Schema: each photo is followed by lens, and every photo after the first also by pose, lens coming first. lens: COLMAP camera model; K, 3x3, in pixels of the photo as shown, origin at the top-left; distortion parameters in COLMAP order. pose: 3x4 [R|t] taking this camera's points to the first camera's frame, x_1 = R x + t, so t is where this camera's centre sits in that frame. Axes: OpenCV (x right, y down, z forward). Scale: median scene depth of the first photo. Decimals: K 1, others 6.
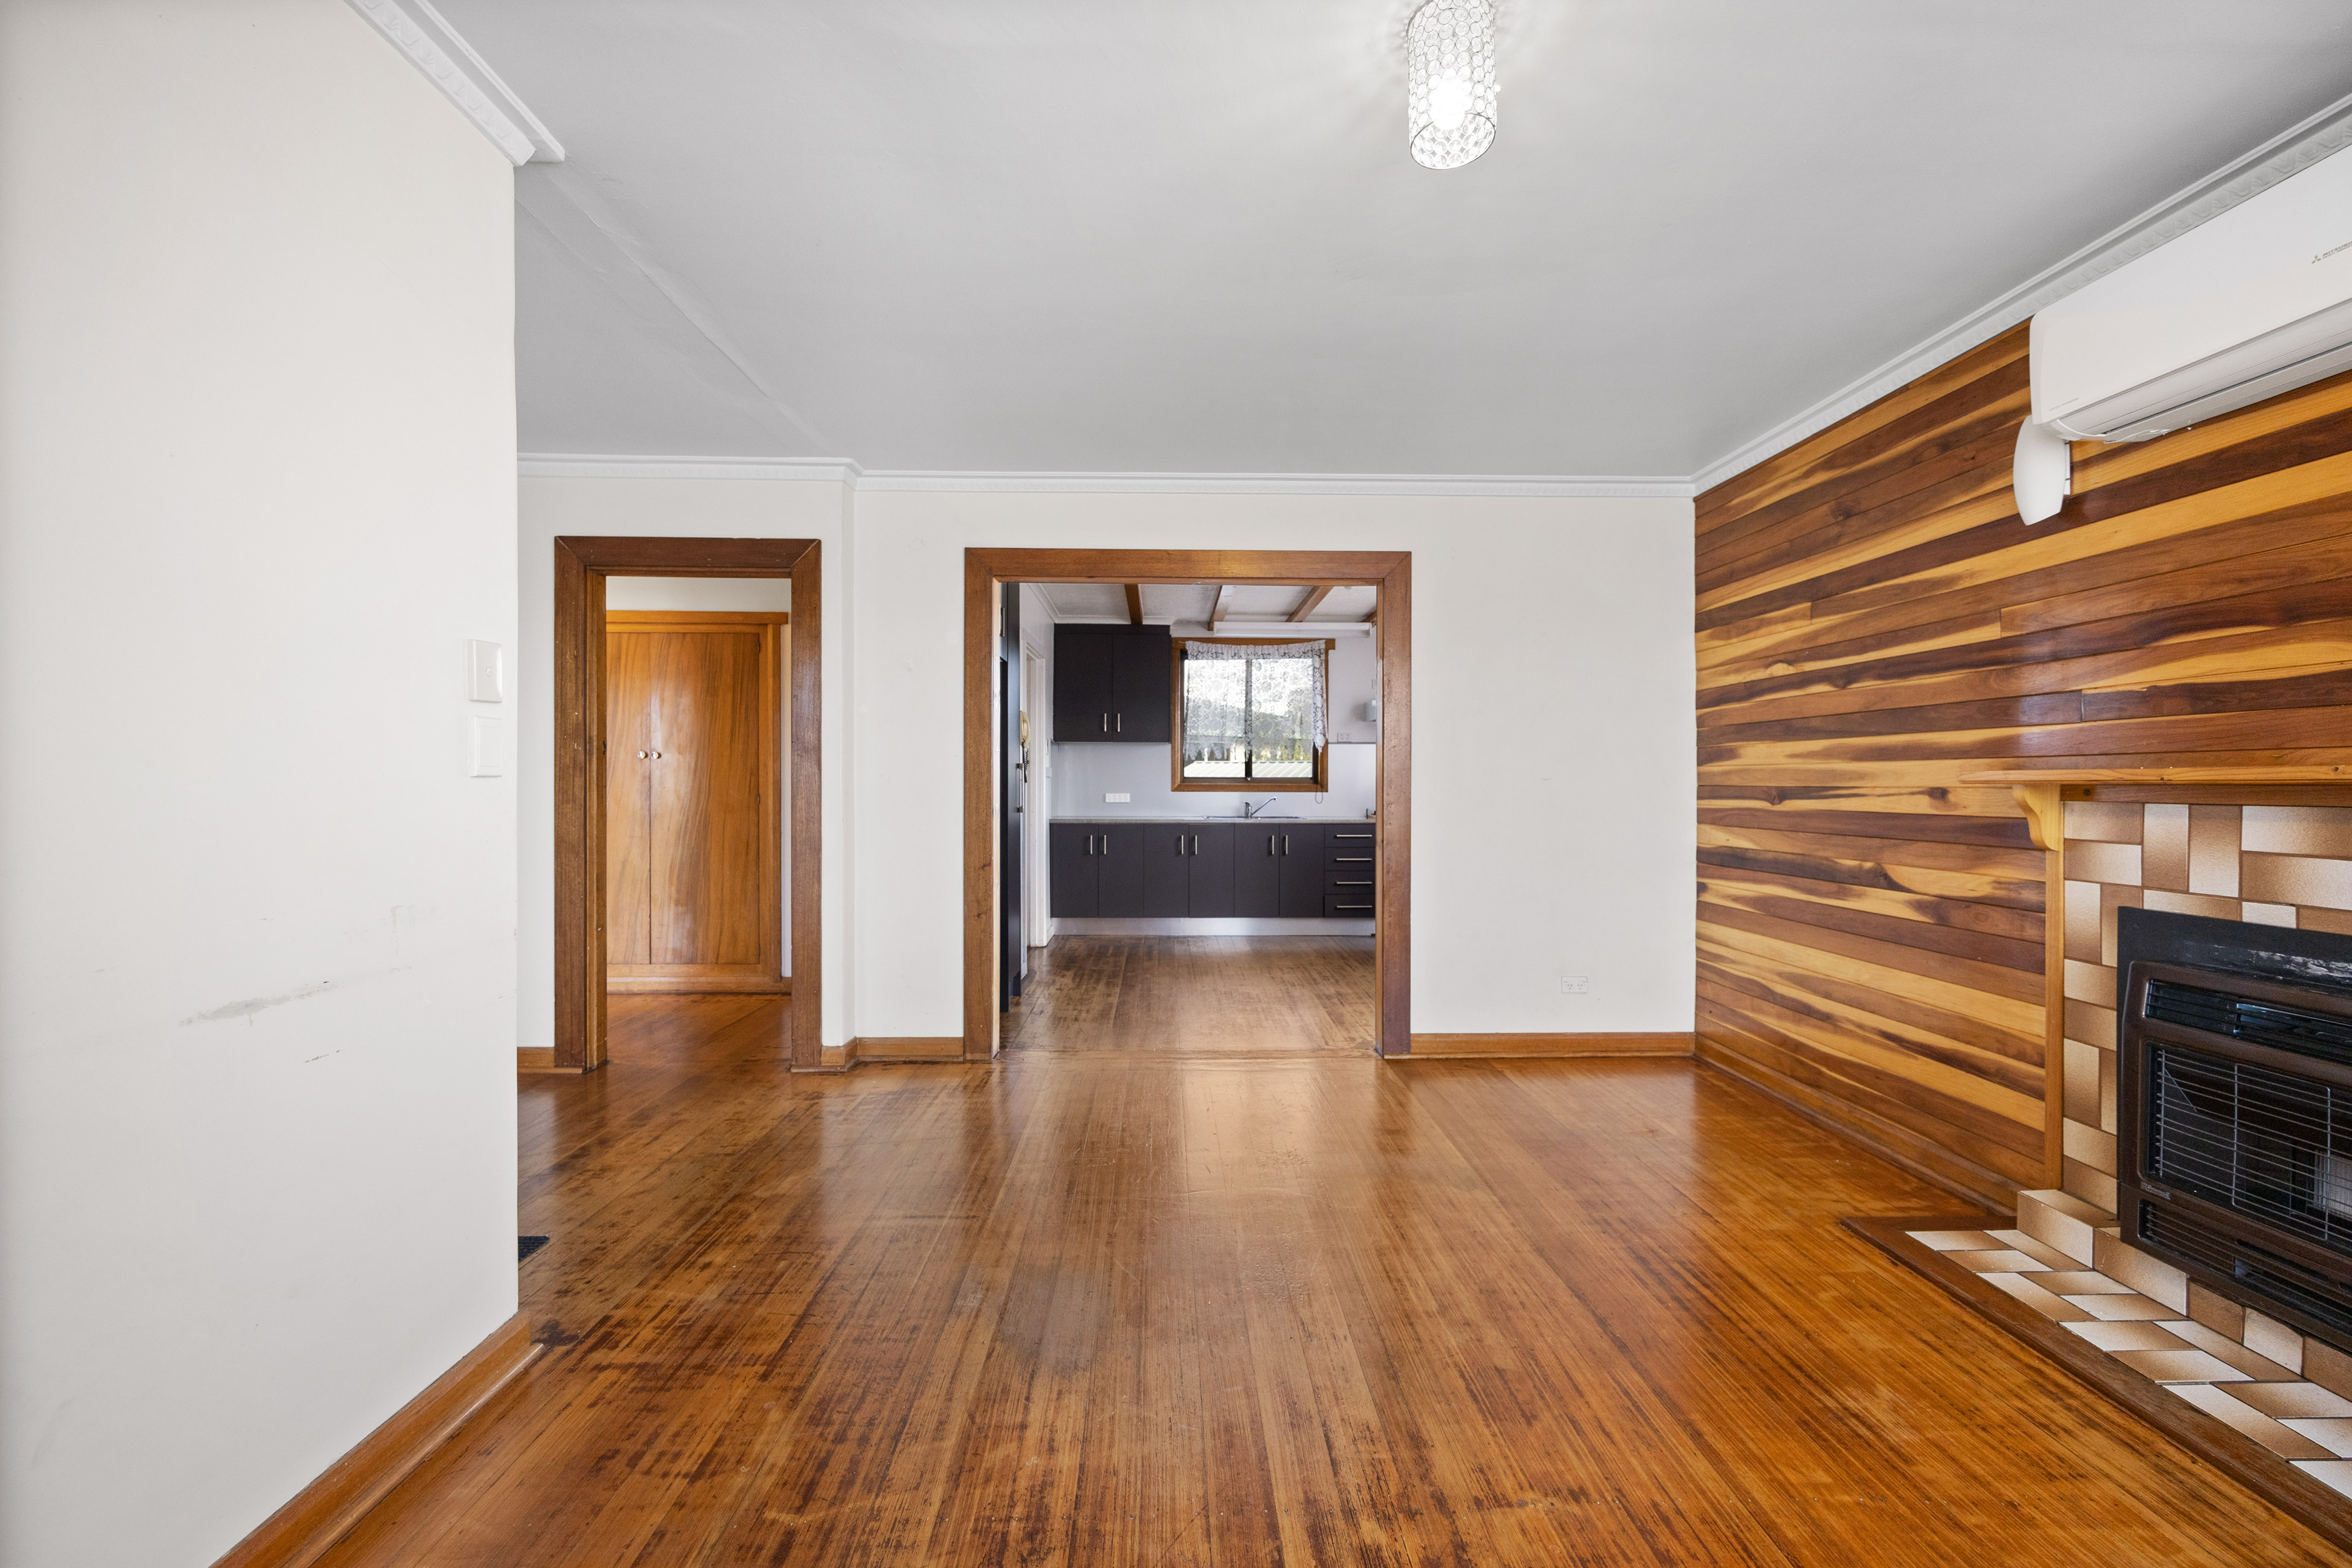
lens RADIAL K [[943.2, 0, 1173.1], [0, 943.2, 780.3], [0, 0, 1]] dist [0.006199, -0.000970]
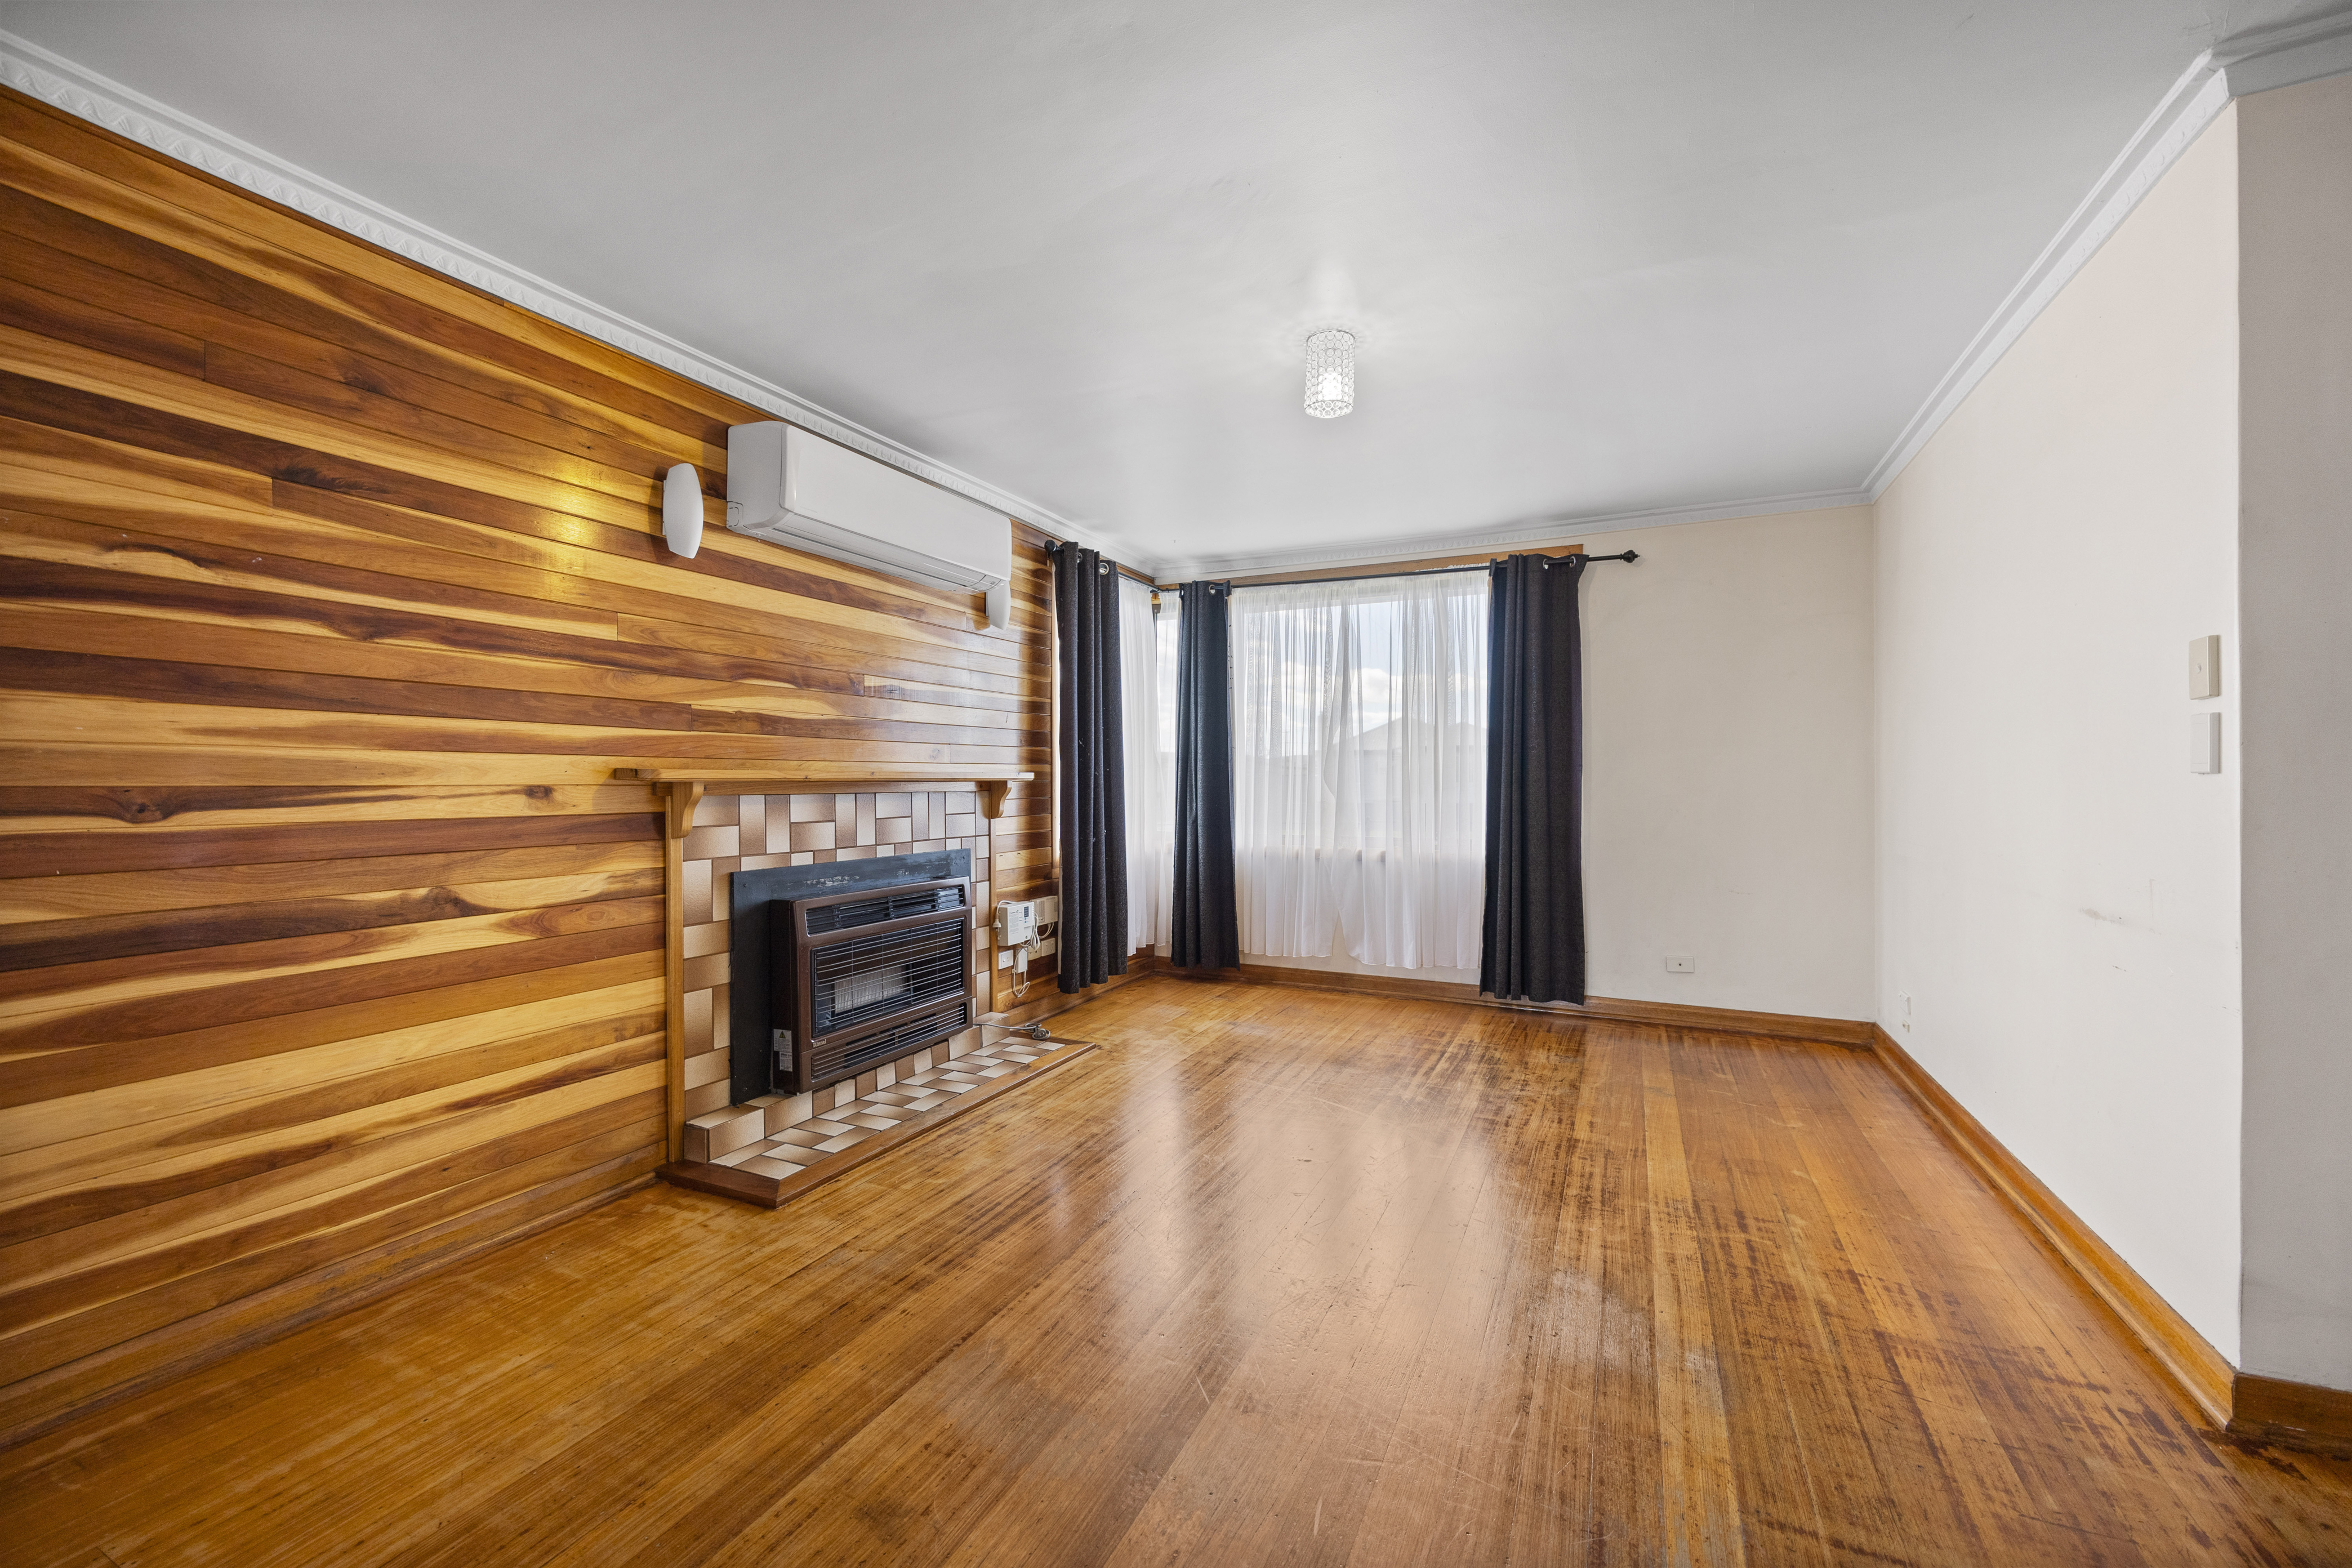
lens RADIAL K [[943.2, 0, 1188.6], [0, 943.2, 784.3], [0, 0, 1]] dist [0.006199, -0.000970]
pose [[-0.900563, -0.000646, 0.434725, -0.147796], [-0.000638, 1.000000, 0.000164, 0.006747], [-0.434725, -0.000130, -0.900563, 1.747379]]
